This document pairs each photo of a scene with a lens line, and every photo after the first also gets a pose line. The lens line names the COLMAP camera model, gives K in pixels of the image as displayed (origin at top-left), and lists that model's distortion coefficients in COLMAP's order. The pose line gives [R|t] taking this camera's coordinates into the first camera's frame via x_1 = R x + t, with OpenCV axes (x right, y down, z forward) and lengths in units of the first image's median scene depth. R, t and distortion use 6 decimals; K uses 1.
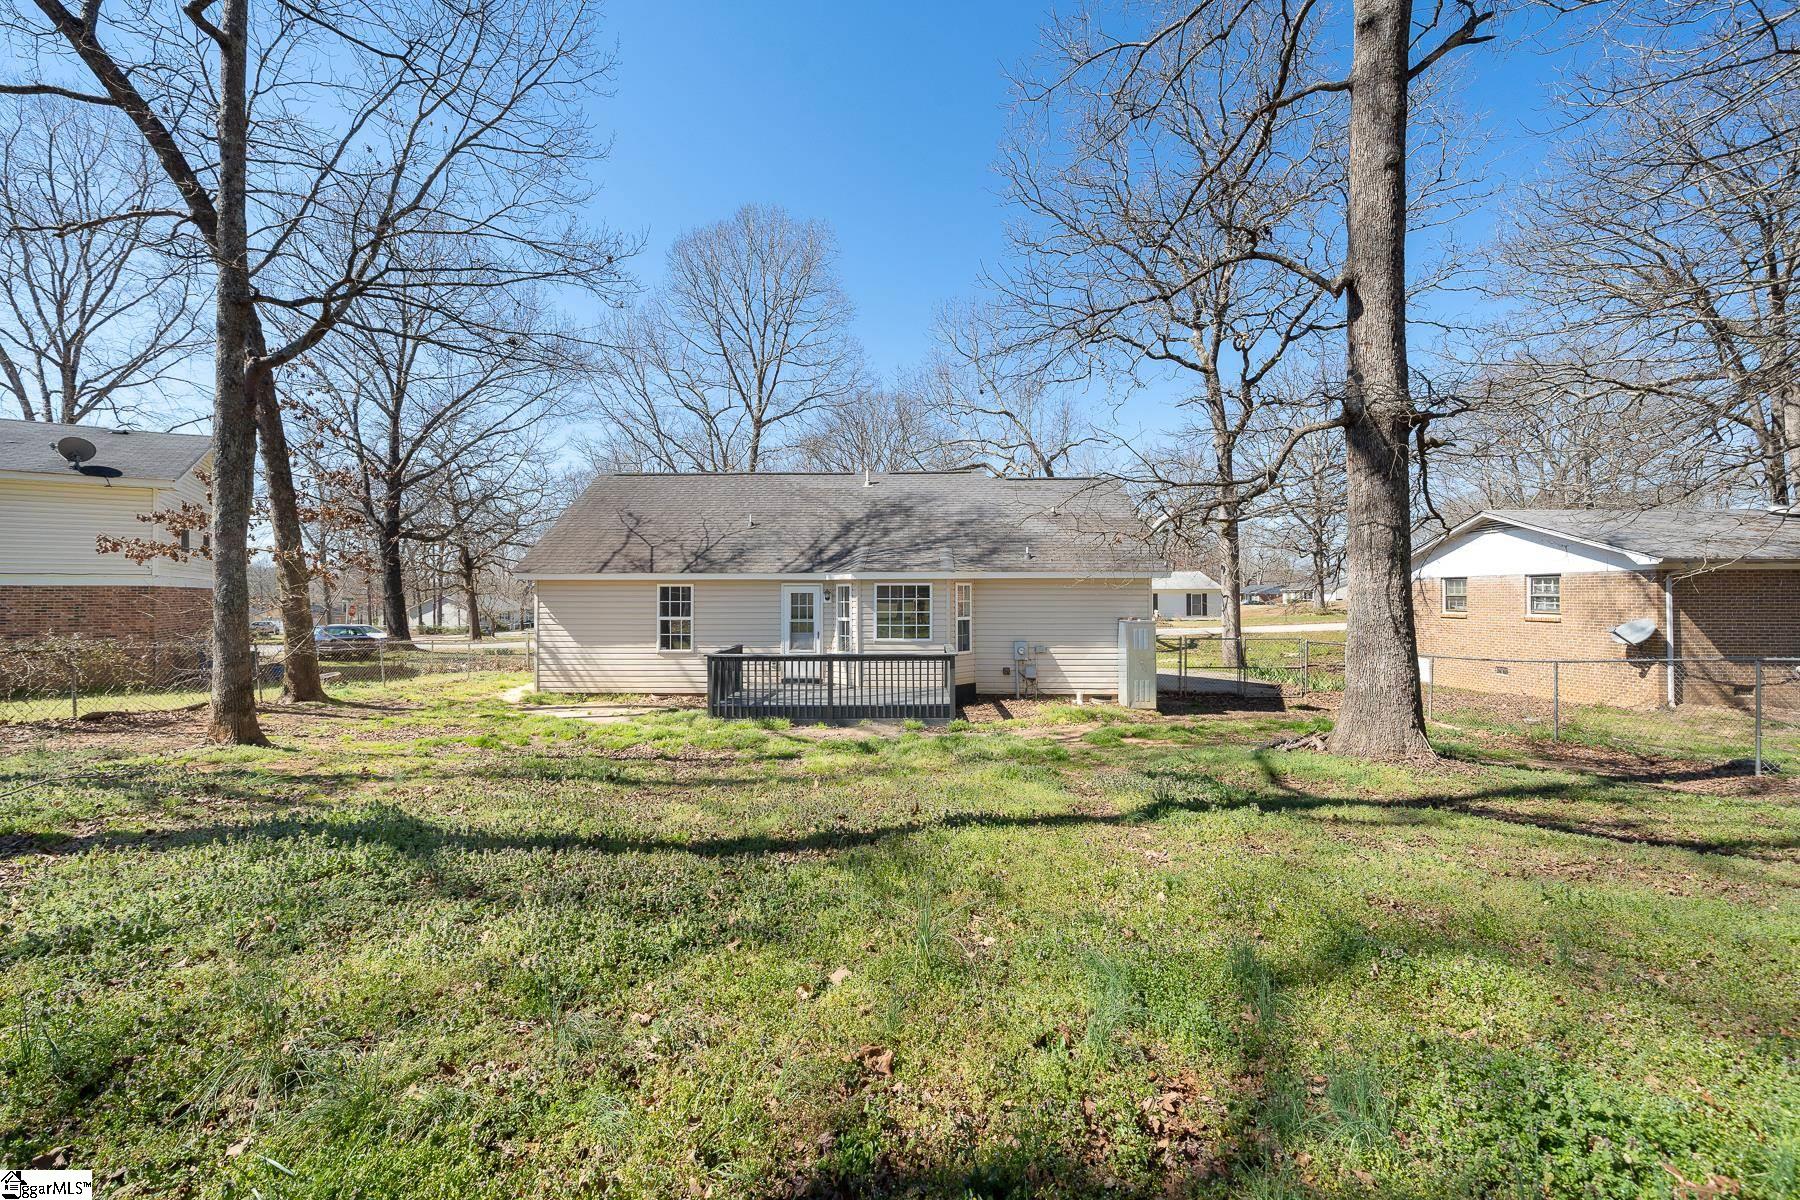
lens RADIAL K [[711.8, 0, 890.6], [0, 711.8, 590.3], [0, 0, 1]] dist [0.000375, 0.000804]
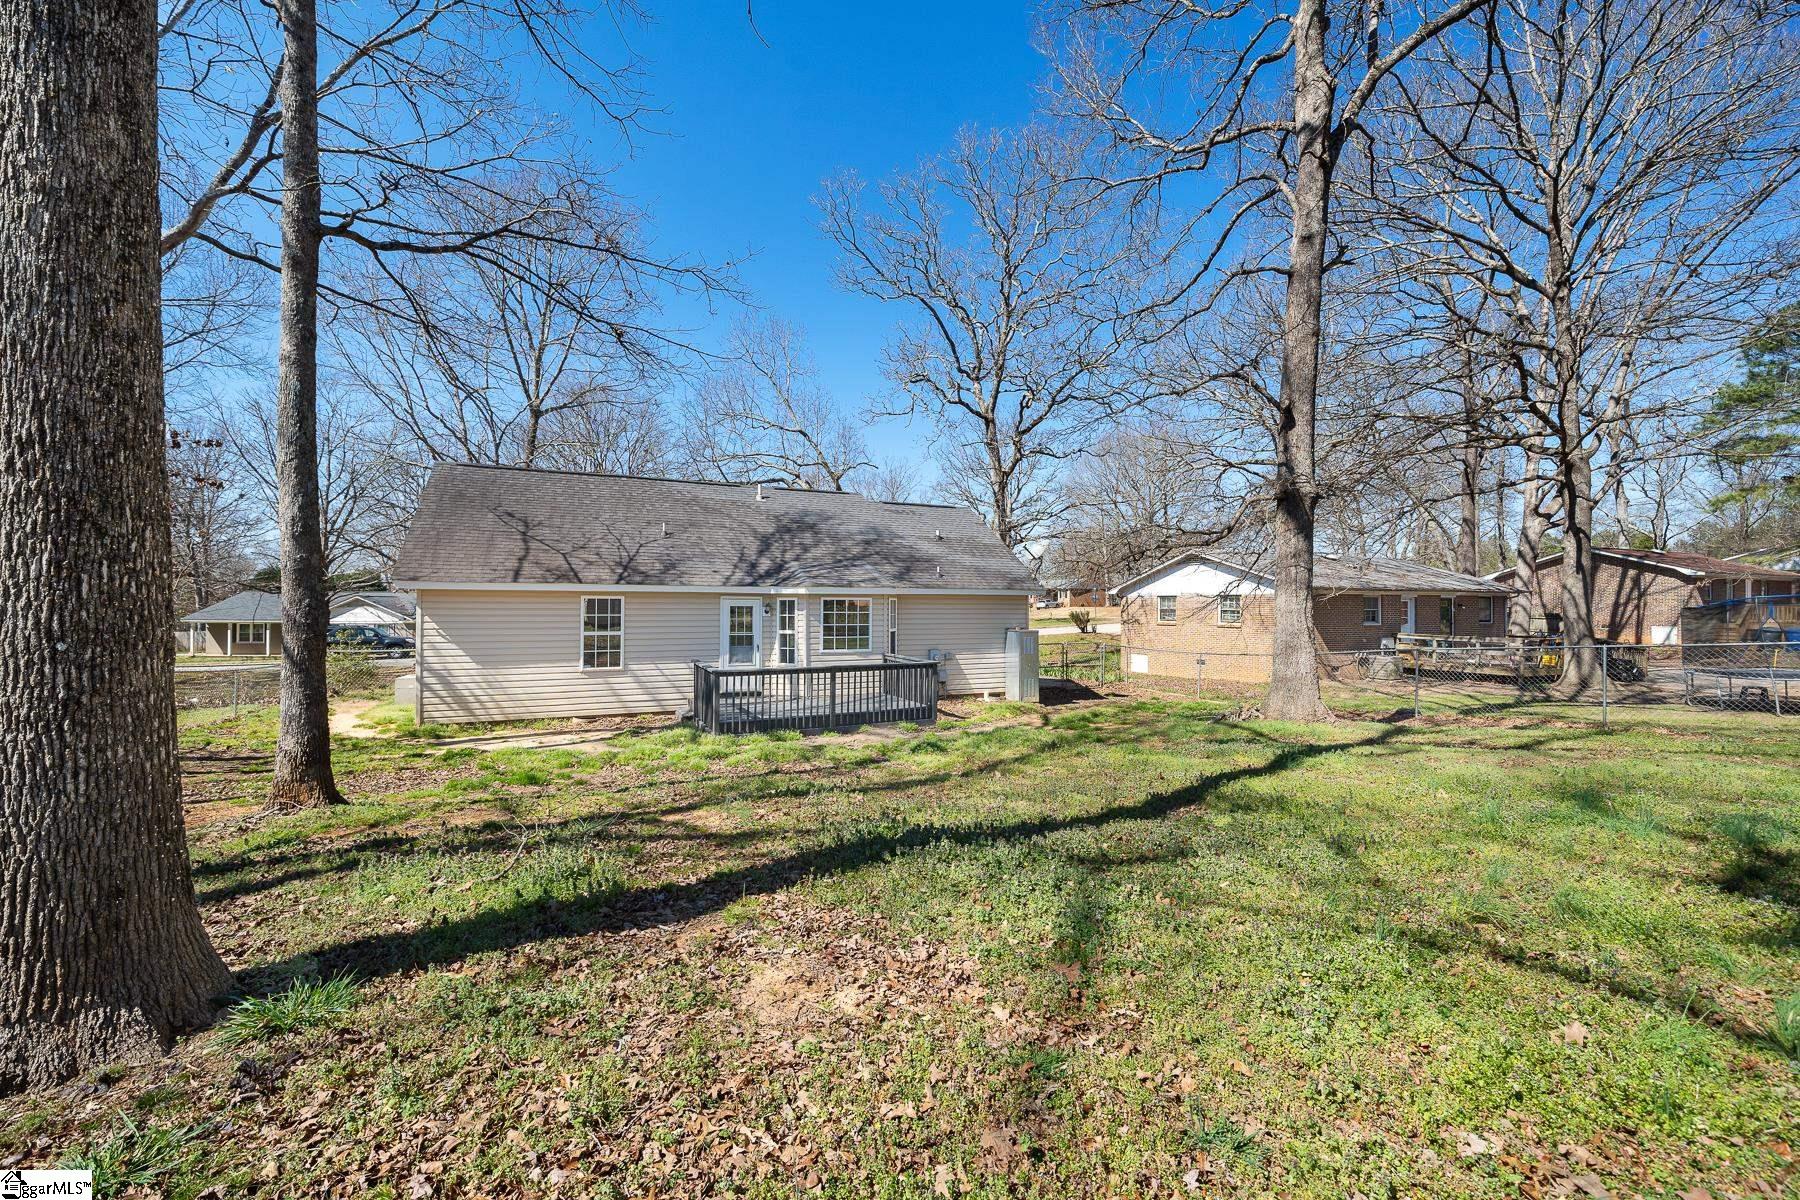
lens RADIAL K [[711.8, 0, 893.8], [0, 711.8, 598.5], [0, 0, 1]] dist [0.000375, 0.000804]
pose [[0.894554, 0.008421, 0.446881, -0.380902], [-0.007857, 0.999964, -0.003115, -0.005774], [-0.446891, -0.000725, 0.894588, 0.013428]]
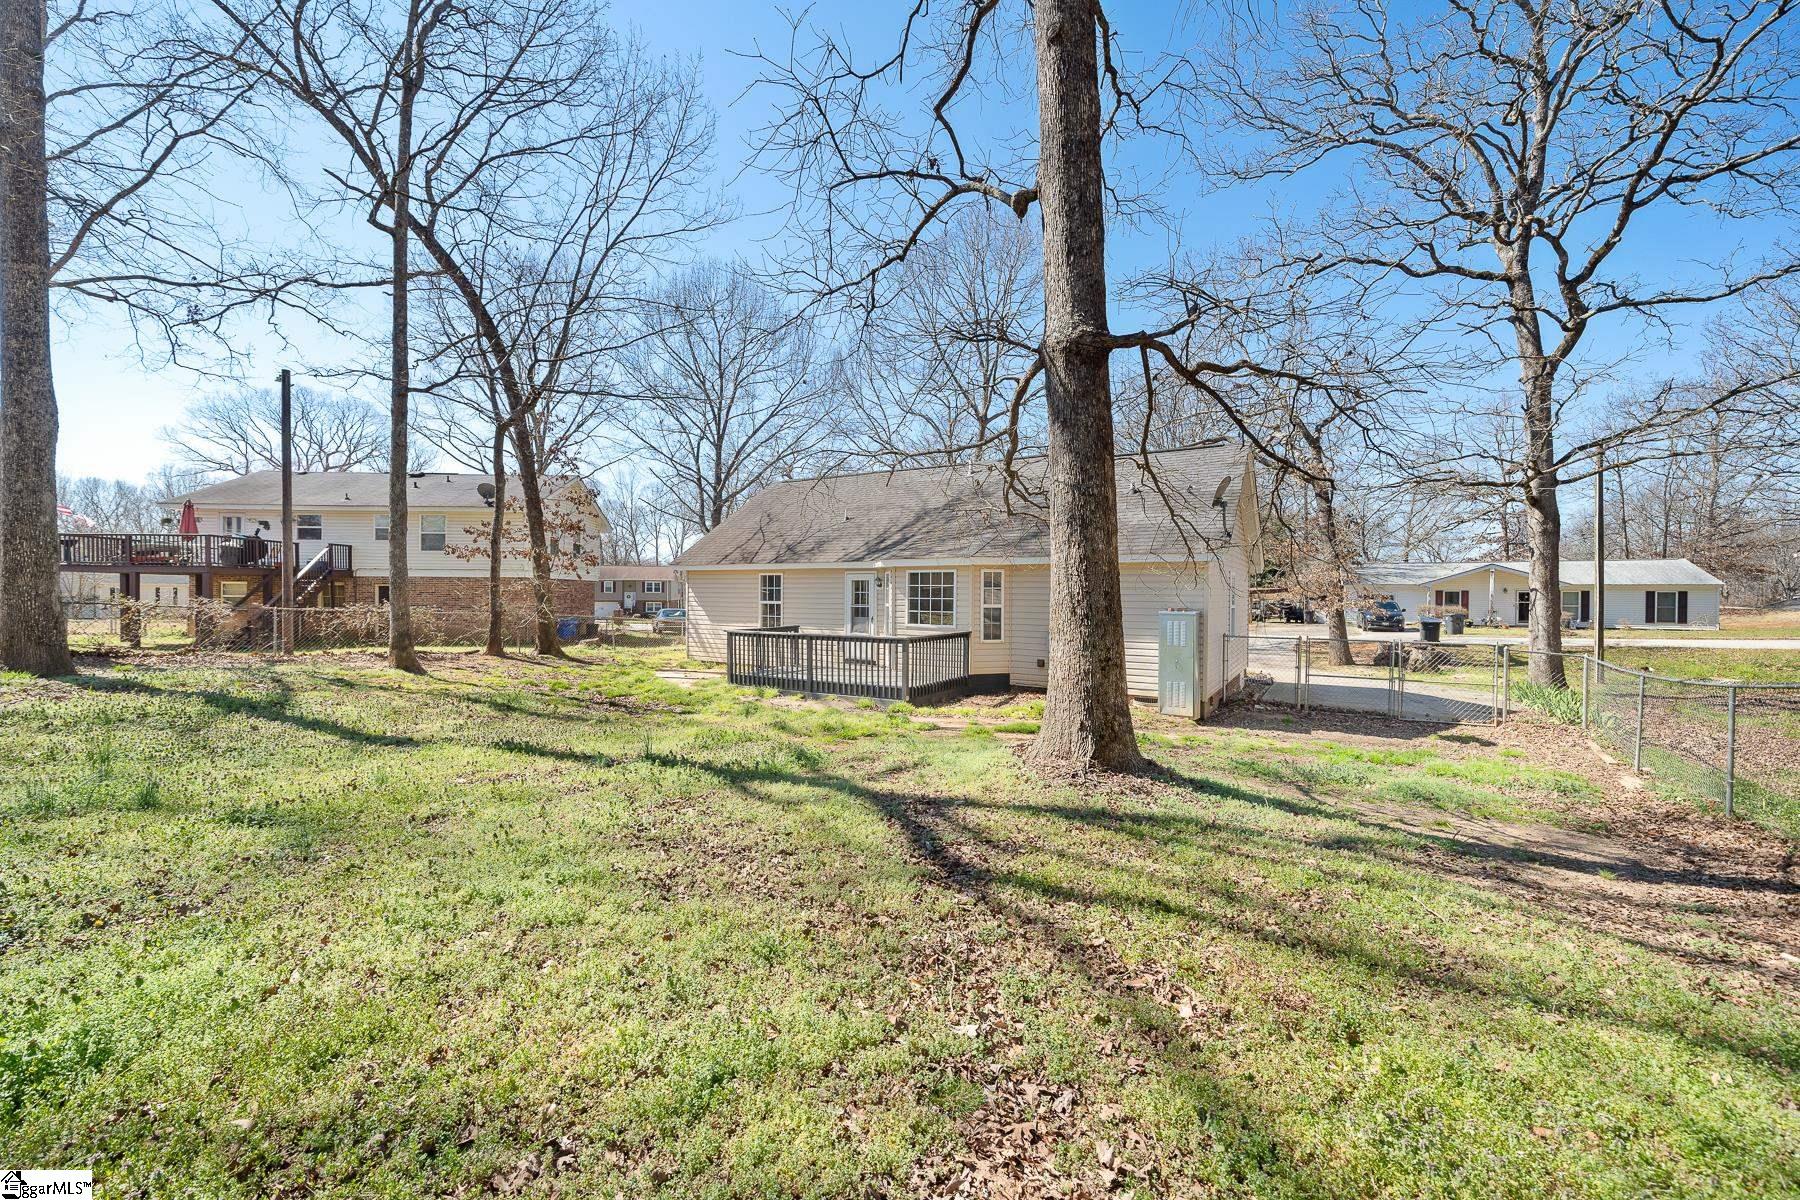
lens RADIAL K [[711.8, 0, 896.9], [0, 711.8, 600.5], [0, 0, 1]] dist [0.000375, 0.000804]
pose [[0.864227, 0.011955, -0.502961, 0.468430], [-0.003259, 0.999830, 0.018166, 0.014846], [0.503092, -0.014060, 0.864118, 0.094925]]
